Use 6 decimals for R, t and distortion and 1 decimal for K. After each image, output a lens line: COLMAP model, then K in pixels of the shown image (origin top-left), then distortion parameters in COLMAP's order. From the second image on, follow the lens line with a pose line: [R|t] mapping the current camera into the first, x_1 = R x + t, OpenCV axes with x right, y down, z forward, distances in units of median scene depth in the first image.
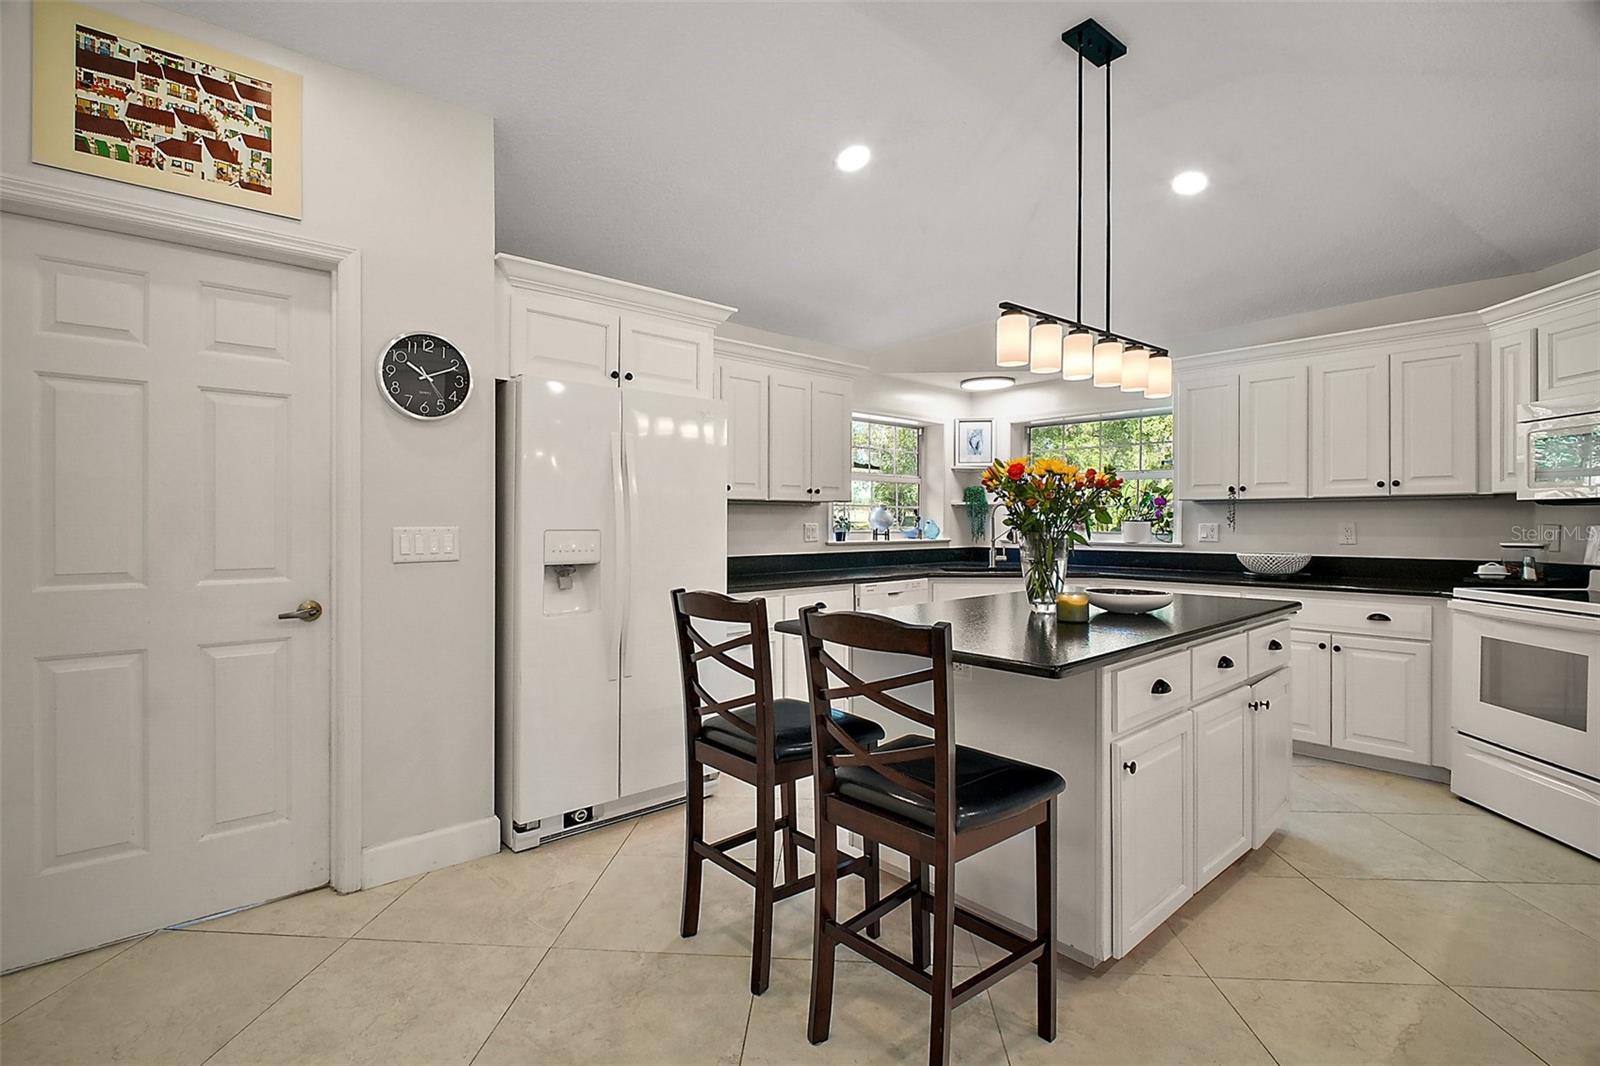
lens RADIAL K [[745.5, 0, 794.3], [0, 745.5, 515.1], [0, 0, 1]] dist [0.014966, -0.000211]
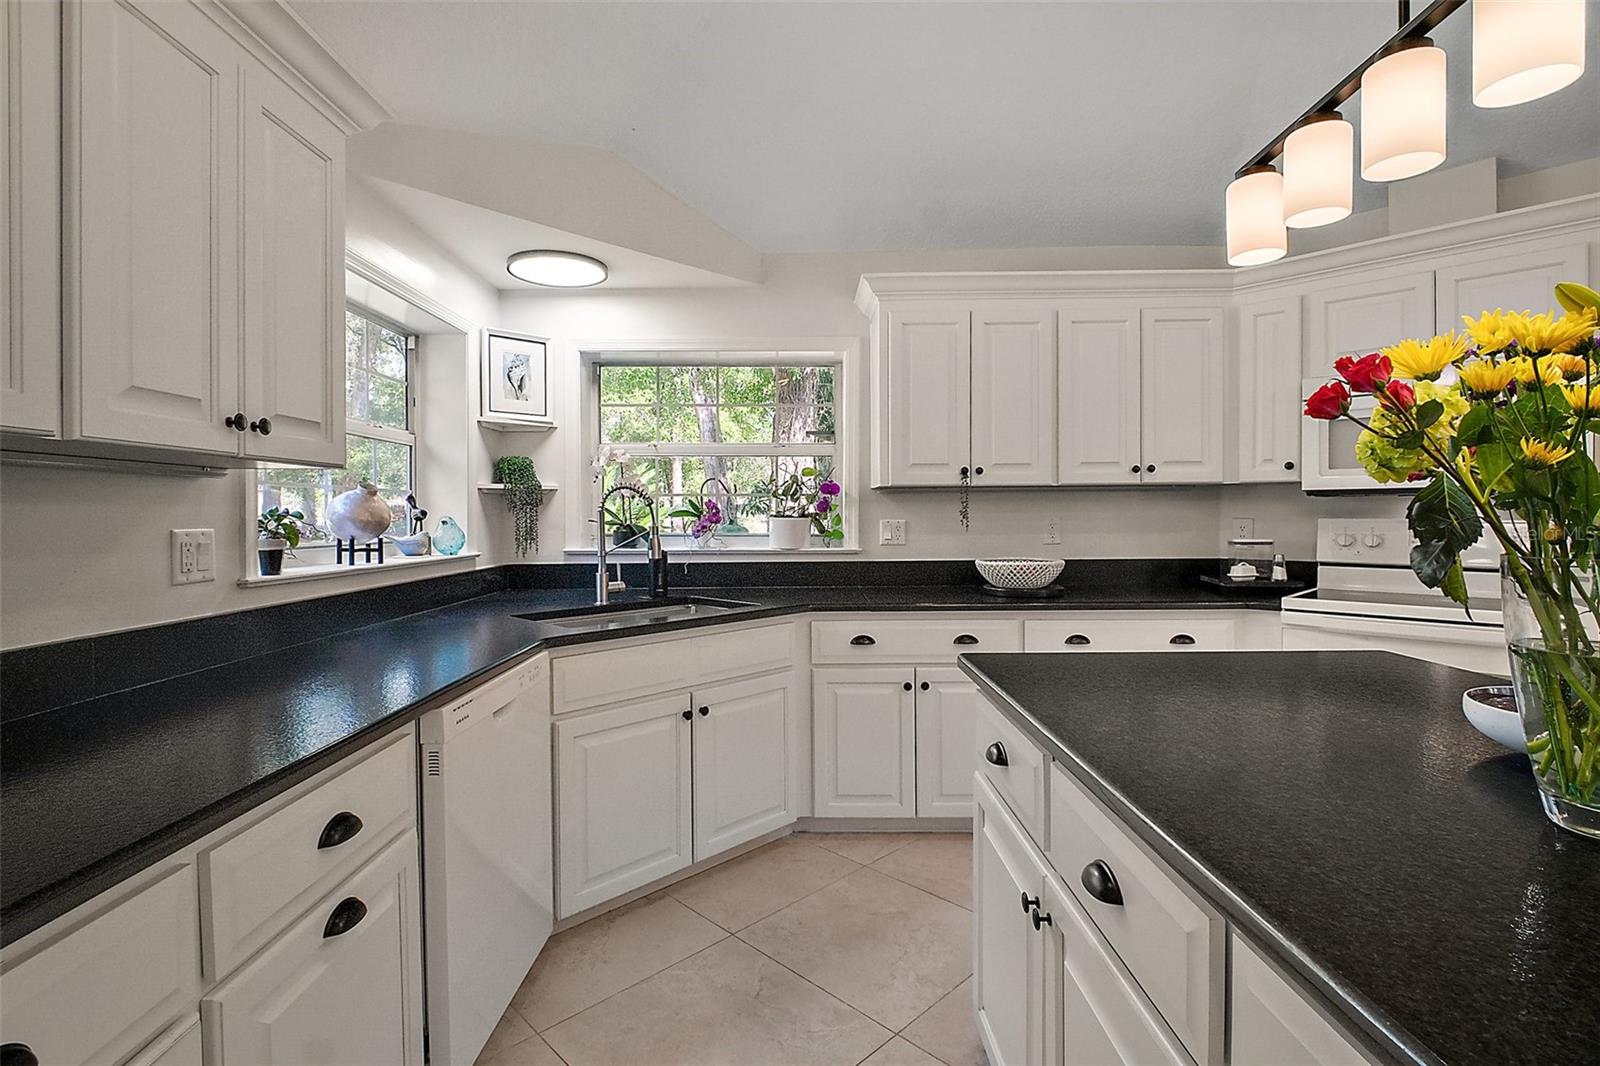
lens RADIAL K [[745.5, 0, 794.3], [0, 745.5, 515.1], [0, 0, 1]] dist [0.014966, -0.000211]
pose [[0.664968, -0.001765, 0.746870, -0.051468], [-0.000688, 0.999995, 0.002976, 0.005095], [-0.746872, -0.002493, 0.664963, 0.656560]]
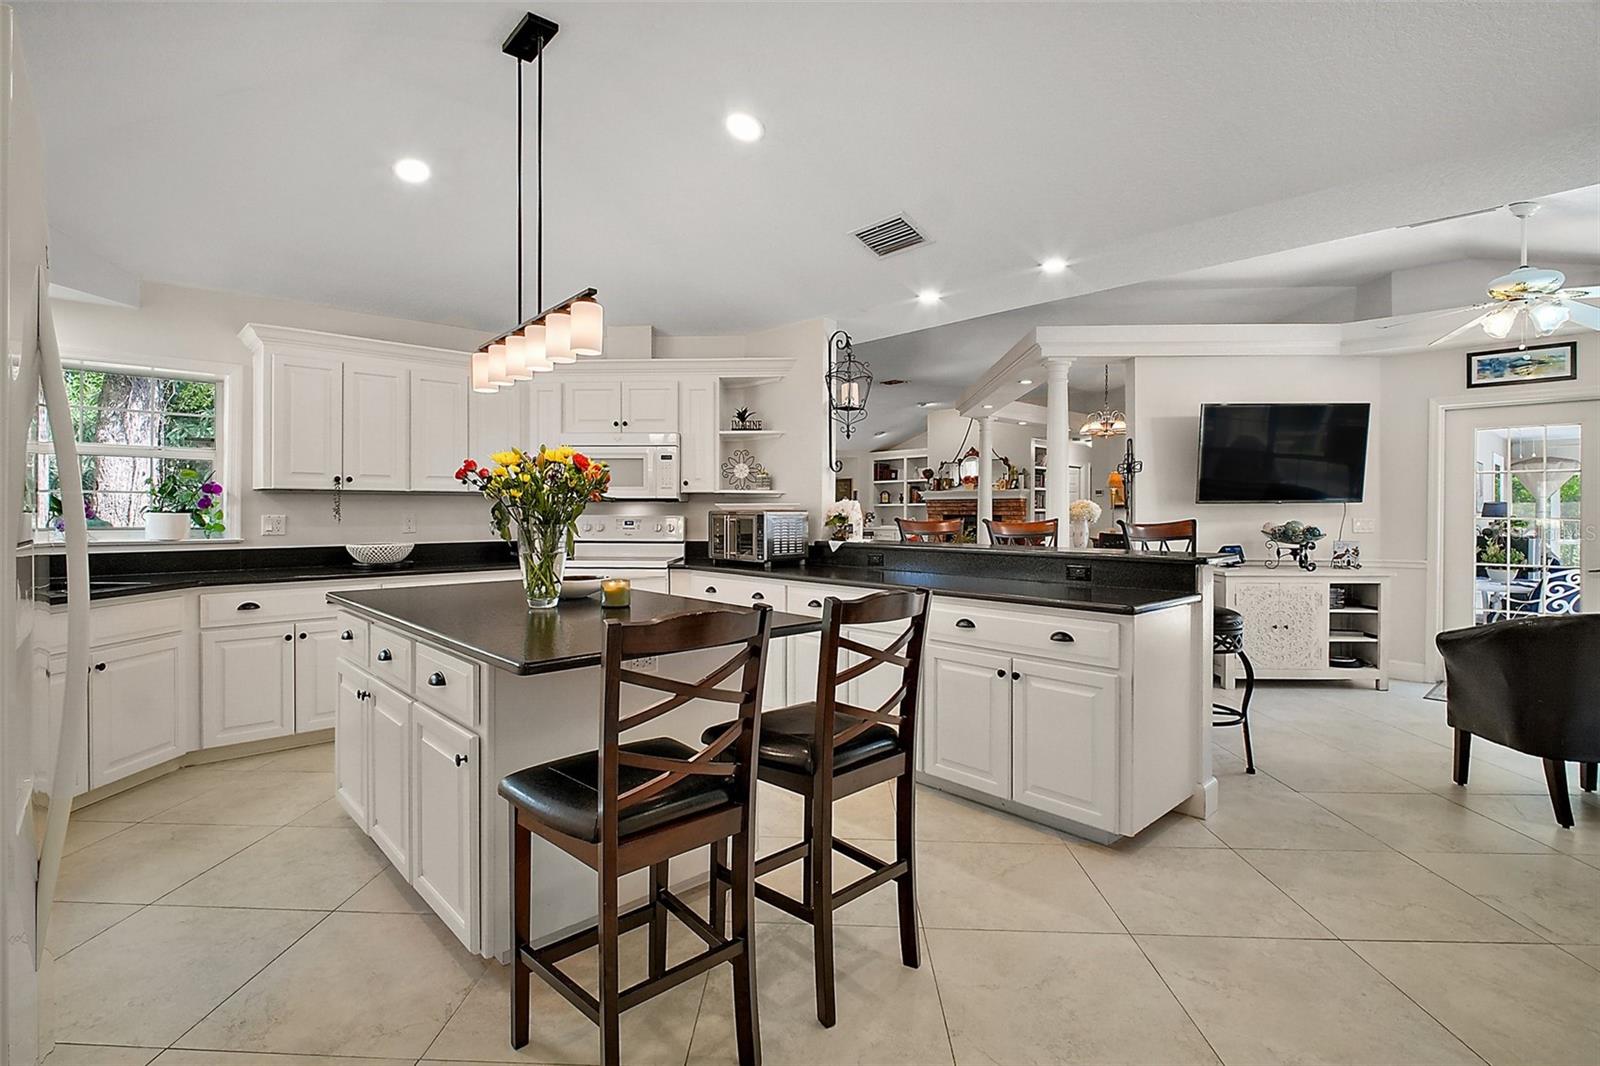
lens RADIAL K [[763.9, 0, 790.5], [0, 763.9, 512.8], [0, 0, 1]] dist [-0.015335, -0.000835]
pose [[-0.019524, 0.000248, 0.999809, -0.409620], [-0.007785, 0.999970, -0.000400, 0.004591], [-0.999779, -0.007791, -0.019521, 0.439279]]
